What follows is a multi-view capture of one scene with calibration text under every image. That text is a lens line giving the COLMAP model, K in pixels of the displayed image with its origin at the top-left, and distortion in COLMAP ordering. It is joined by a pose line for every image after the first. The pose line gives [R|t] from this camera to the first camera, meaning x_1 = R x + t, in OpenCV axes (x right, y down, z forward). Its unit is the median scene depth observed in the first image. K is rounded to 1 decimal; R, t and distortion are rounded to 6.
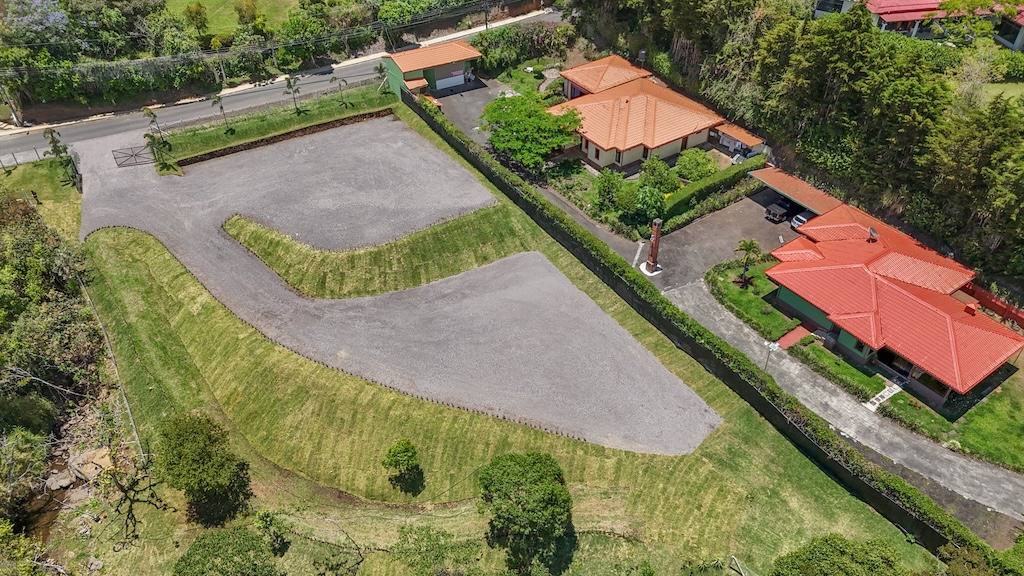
lens RADIAL K [[753.1, 0, 512.5], [0, 753.1, 282.8], [0, 0, 1]] dist [0.071597, -0.068070]
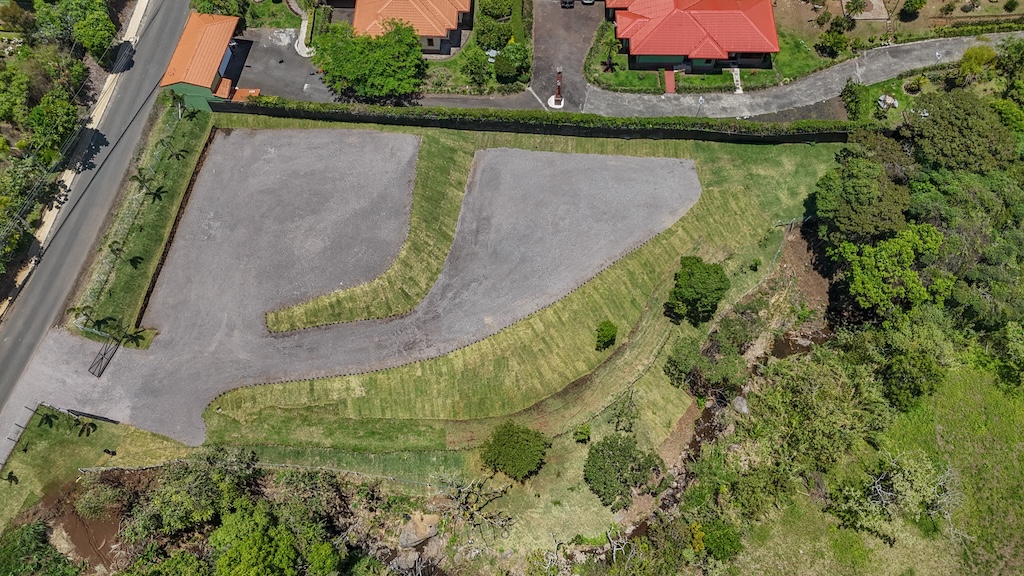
lens RADIAL K [[753.1, 0, 512.5], [0, 753.1, 282.8], [0, 0, 1]] dist [0.071597, -0.068070]
pose [[0.595649, -0.717898, 0.360312, -0.482451], [0.514301, 0.685424, 0.515450, -0.452006], [-0.617007, -0.121718, 0.777488, 0.017416]]
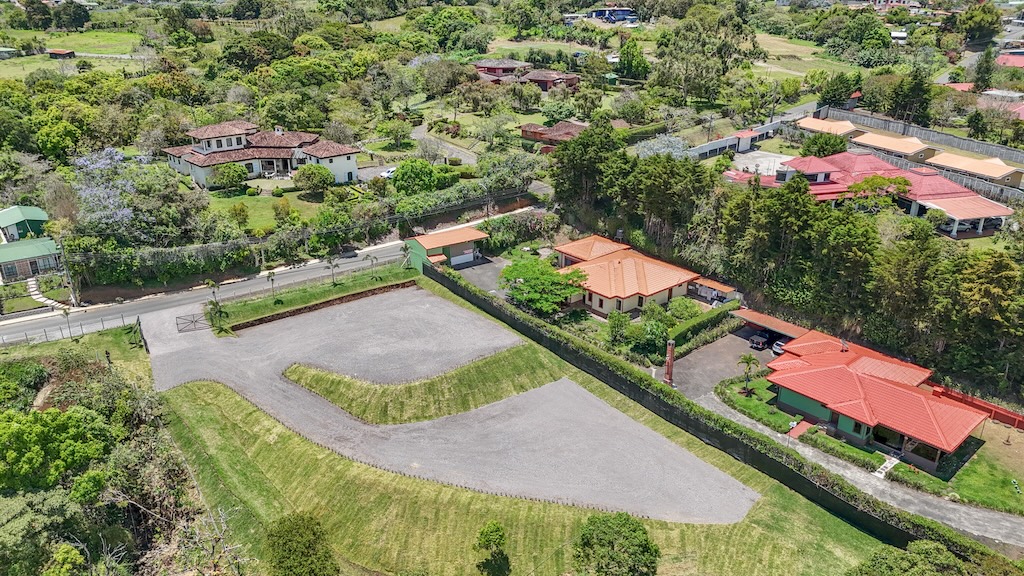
lens RADIAL K [[750.2, 0, 513.2], [0, 750.2, 285.9], [0, 0, 1]] dist [0.076222, -0.074302]
pose [[0.993533, -0.034257, 0.108249, -0.154875], [0.064855, 0.953783, -0.293413, 0.142001], [-0.093195, 0.298536, 0.949837, -0.113432]]
